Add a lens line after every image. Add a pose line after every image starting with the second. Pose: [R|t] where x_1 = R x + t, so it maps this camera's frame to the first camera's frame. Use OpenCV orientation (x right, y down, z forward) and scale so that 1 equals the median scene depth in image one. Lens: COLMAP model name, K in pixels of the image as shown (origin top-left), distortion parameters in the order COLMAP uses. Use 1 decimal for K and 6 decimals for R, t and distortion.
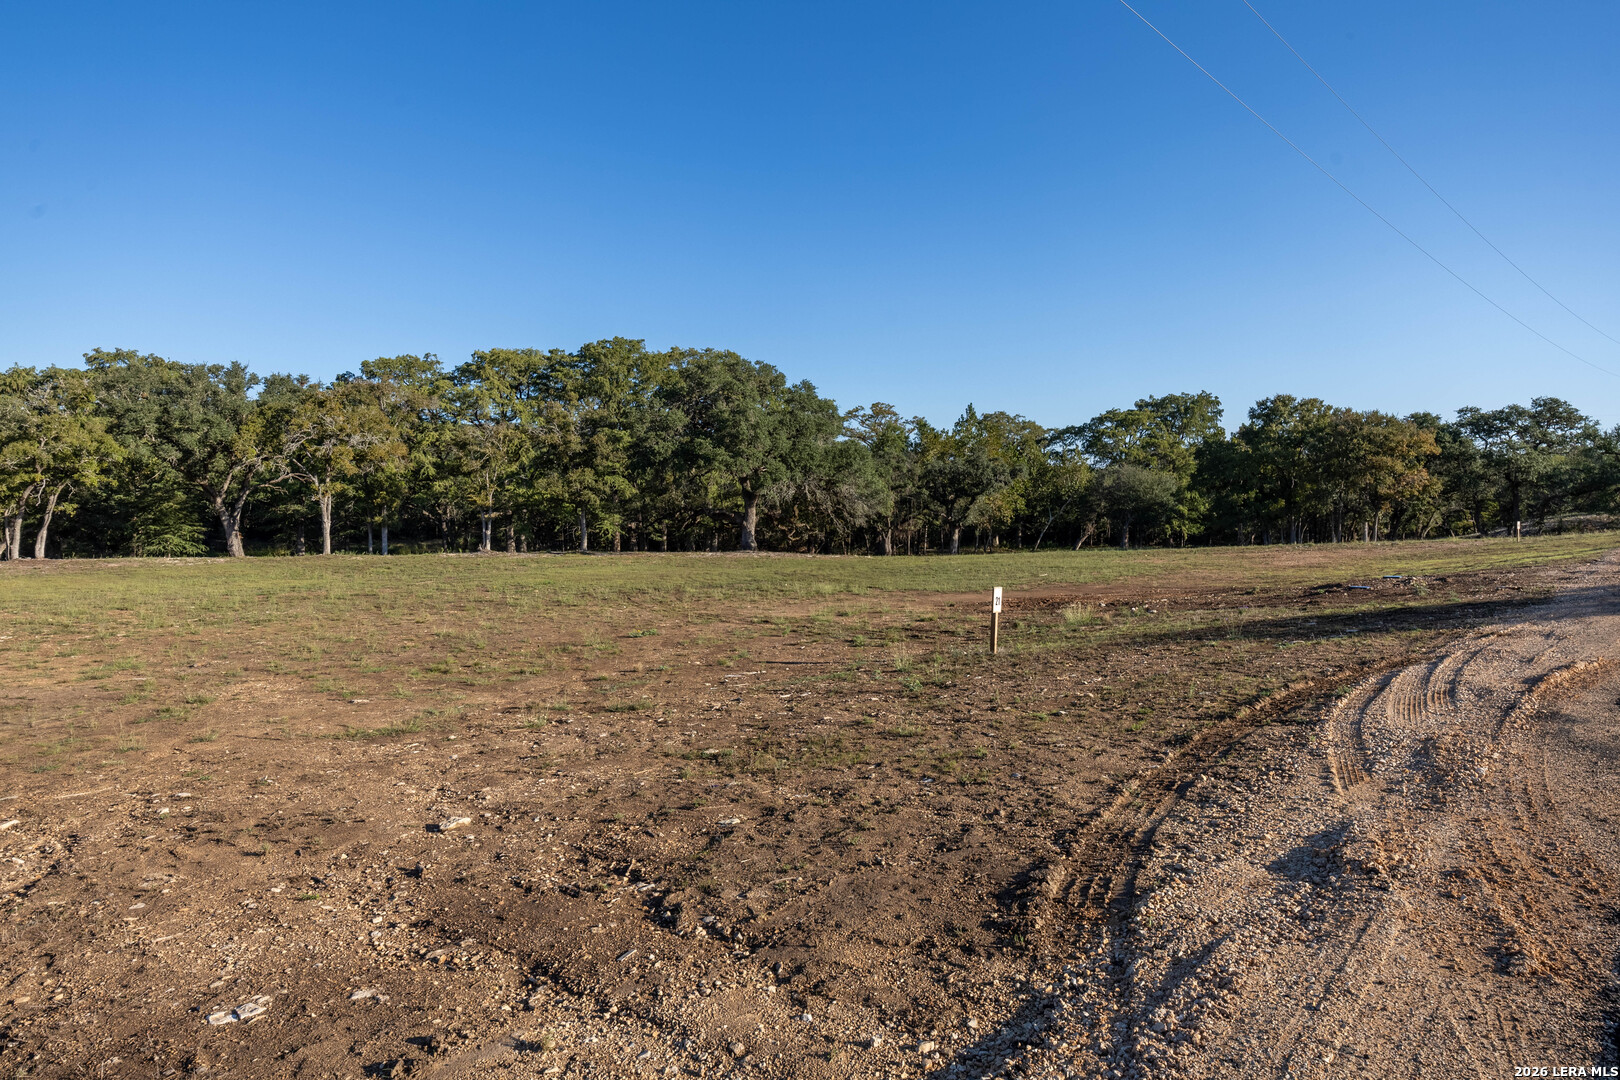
lens RADIAL K [[890.8, 0, 813.9], [0, 890.8, 535.5], [0, 0, 1]] dist [0.006372, -0.006831]
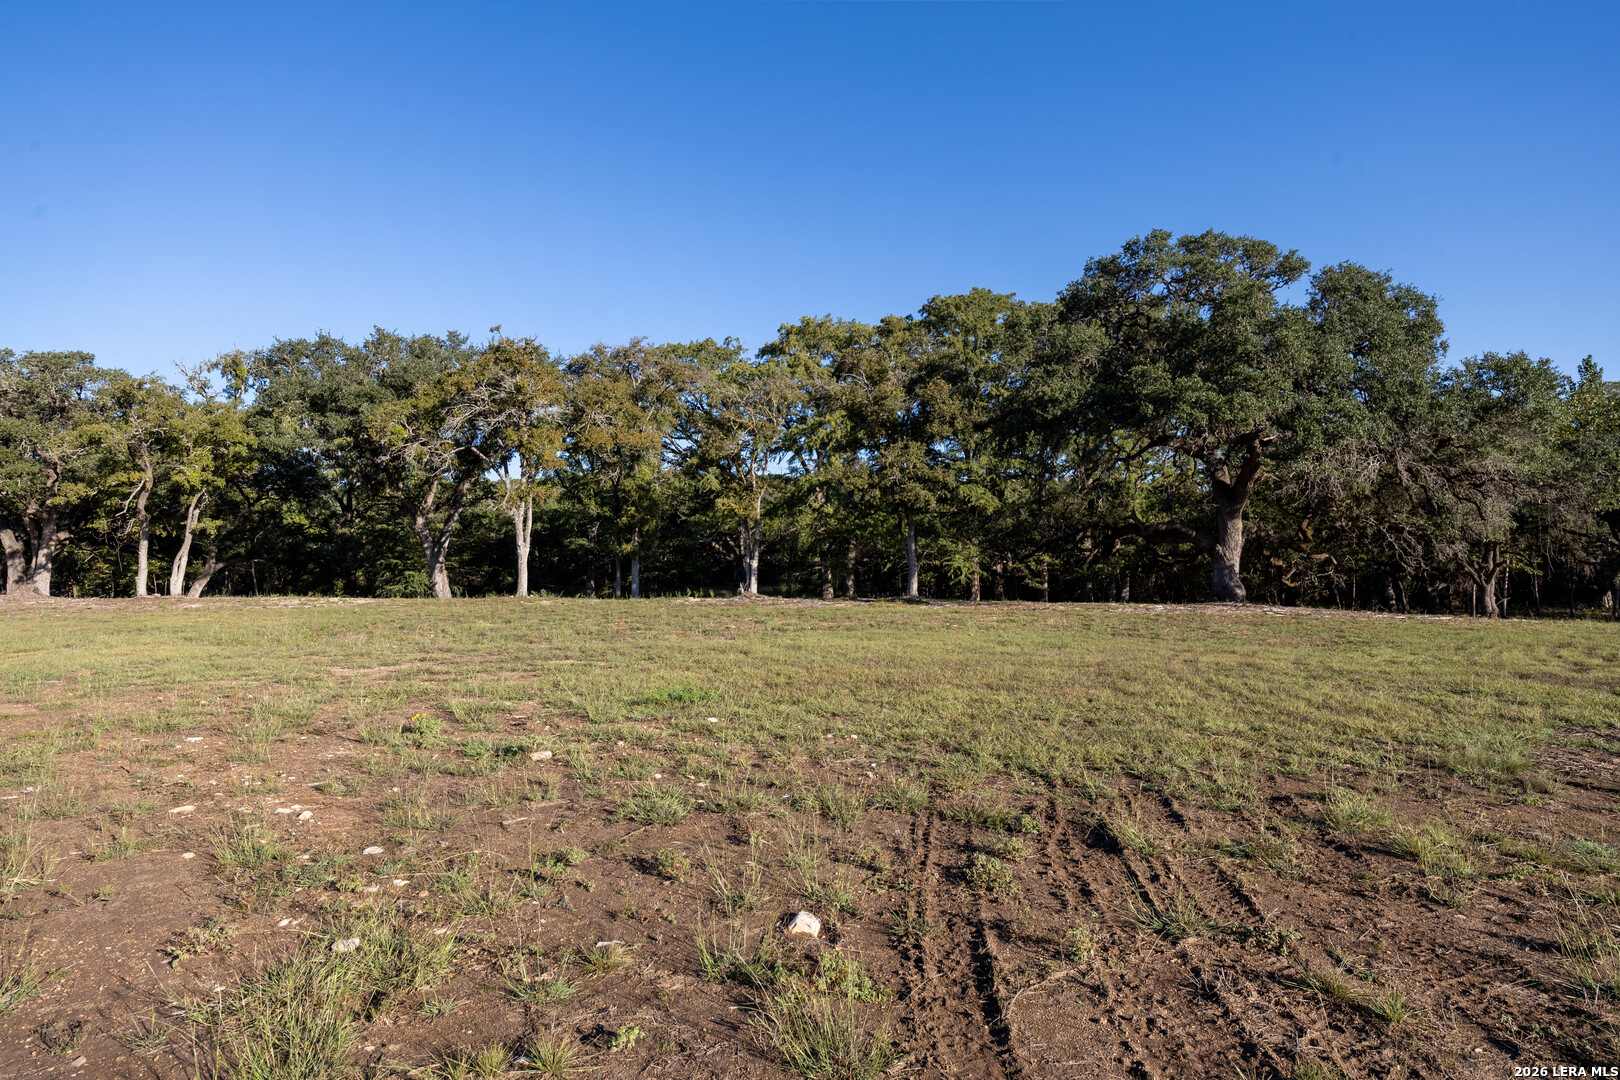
lens RADIAL K [[890.8, 0, 808.2], [0, 890.8, 538.2], [0, 0, 1]] dist [0.006372, -0.006831]
pose [[0.917279, -0.012495, -0.398048, -0.089911], [-0.011248, 0.998296, -0.057258, 0.011958], [0.398085, 0.056998, 0.915576, 0.435557]]
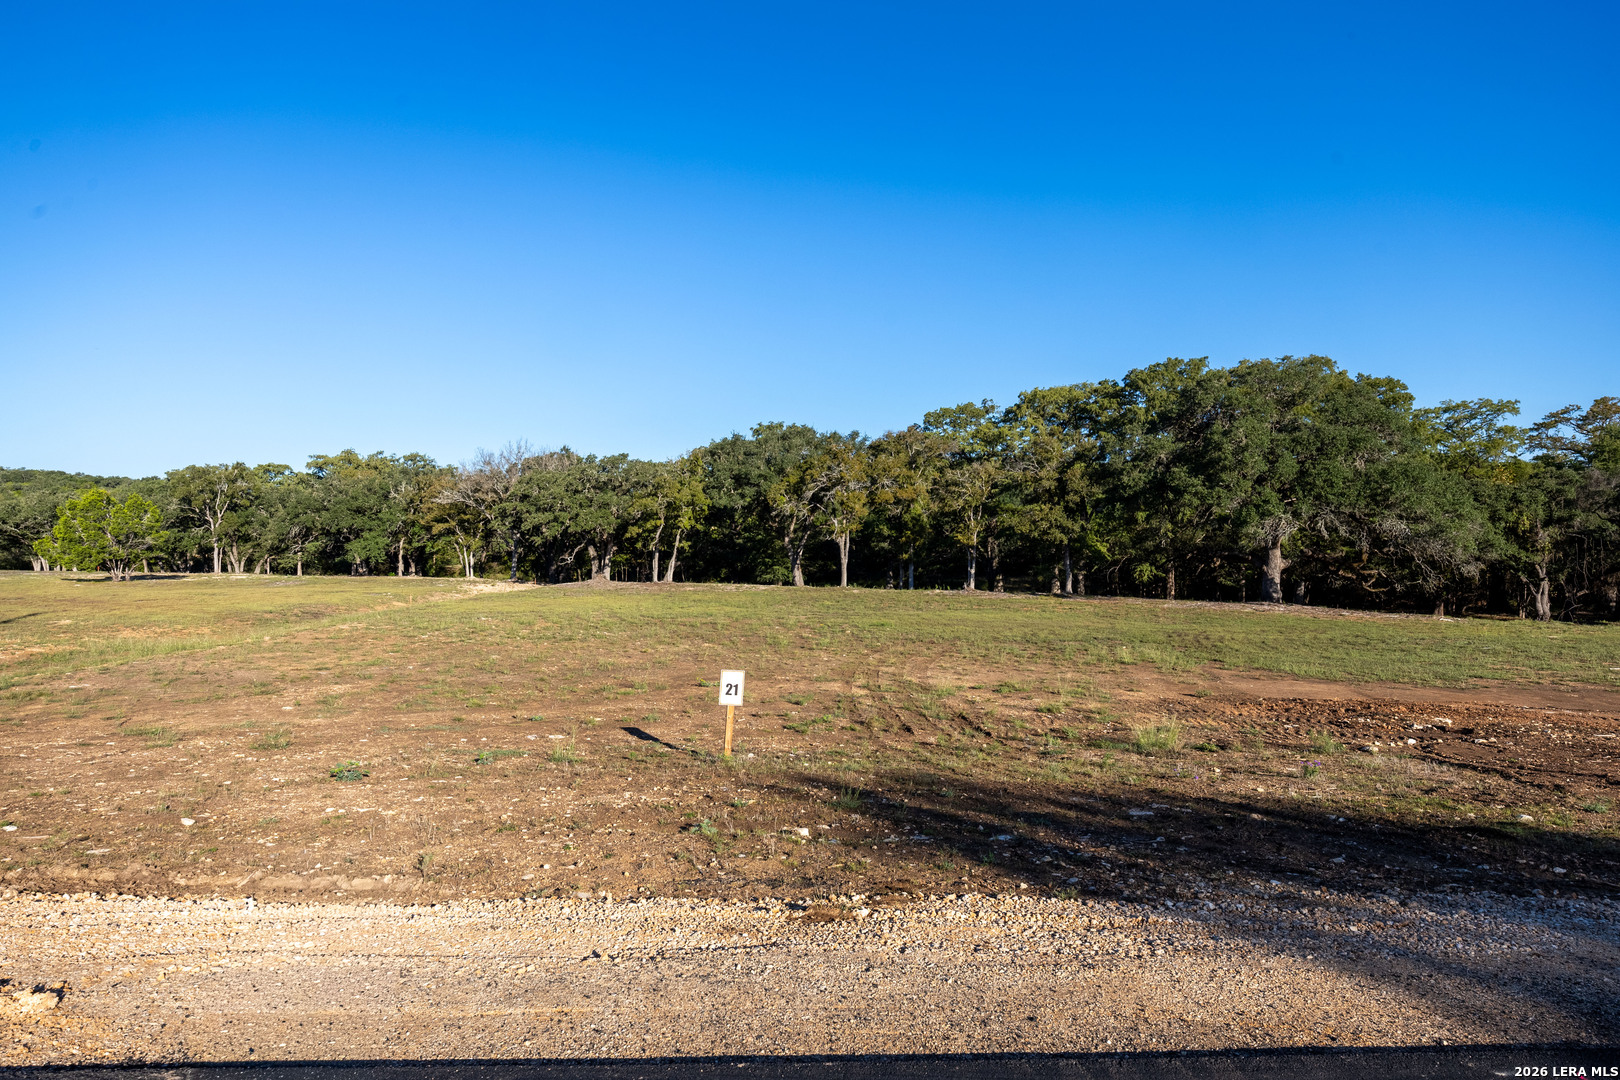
lens RADIAL K [[890.8, 0, 797.1], [0, 890.8, 532.9], [0, 0, 1]] dist [0.006372, -0.006831]
pose [[0.716928, -0.003496, -0.697138, 0.180955], [-0.027121, 0.999091, -0.032900, -0.007528], [0.696619, 0.042494, 0.716182, 0.124456]]
